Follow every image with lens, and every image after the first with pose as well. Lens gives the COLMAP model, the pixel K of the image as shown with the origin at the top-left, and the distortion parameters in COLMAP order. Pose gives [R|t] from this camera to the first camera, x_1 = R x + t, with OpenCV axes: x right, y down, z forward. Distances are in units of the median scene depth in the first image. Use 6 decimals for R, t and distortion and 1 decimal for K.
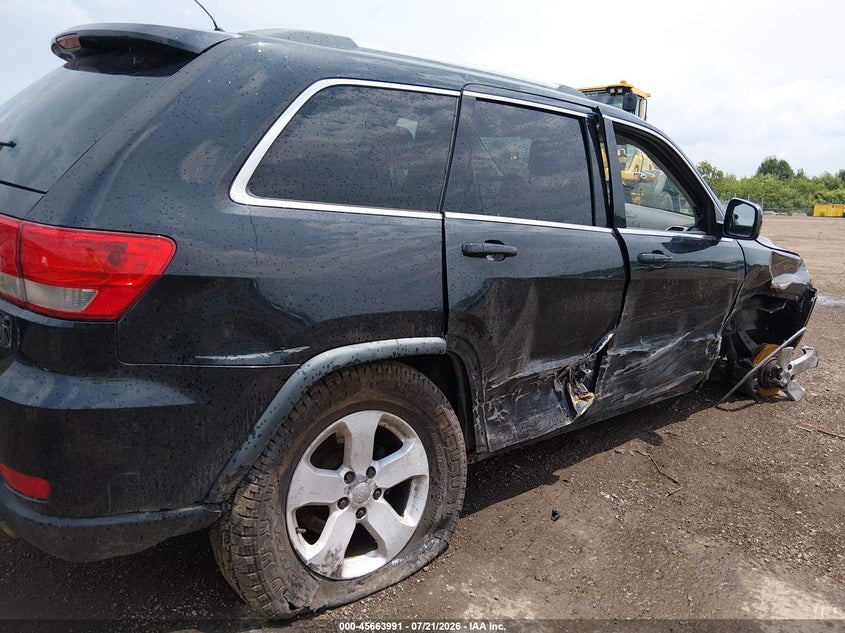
lens RADIAL K [[635.5, 0, 422.5], [0, 635.5, 316.5], [0, 0, 1]] dist [0.112564, -0.180733]
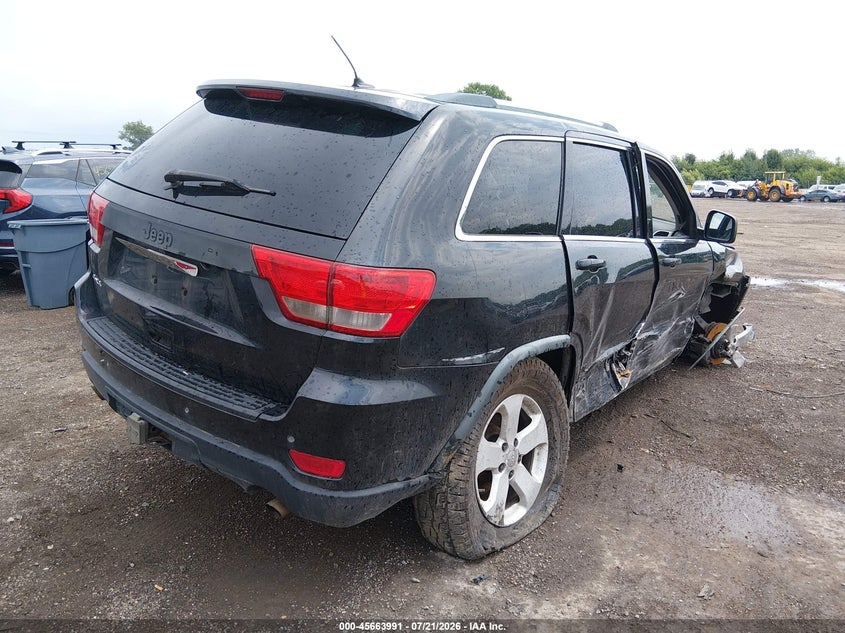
lens RADIAL K [[635.5, 0, 422.5], [0, 635.5, 316.5], [0, 0, 1]] dist [0.112564, -0.180733]
pose [[0.981416, -0.036735, 0.188342, -0.475824], [0.030998, 0.998964, 0.033315, -0.052638], [-0.189371, -0.026857, 0.981538, -0.197107]]
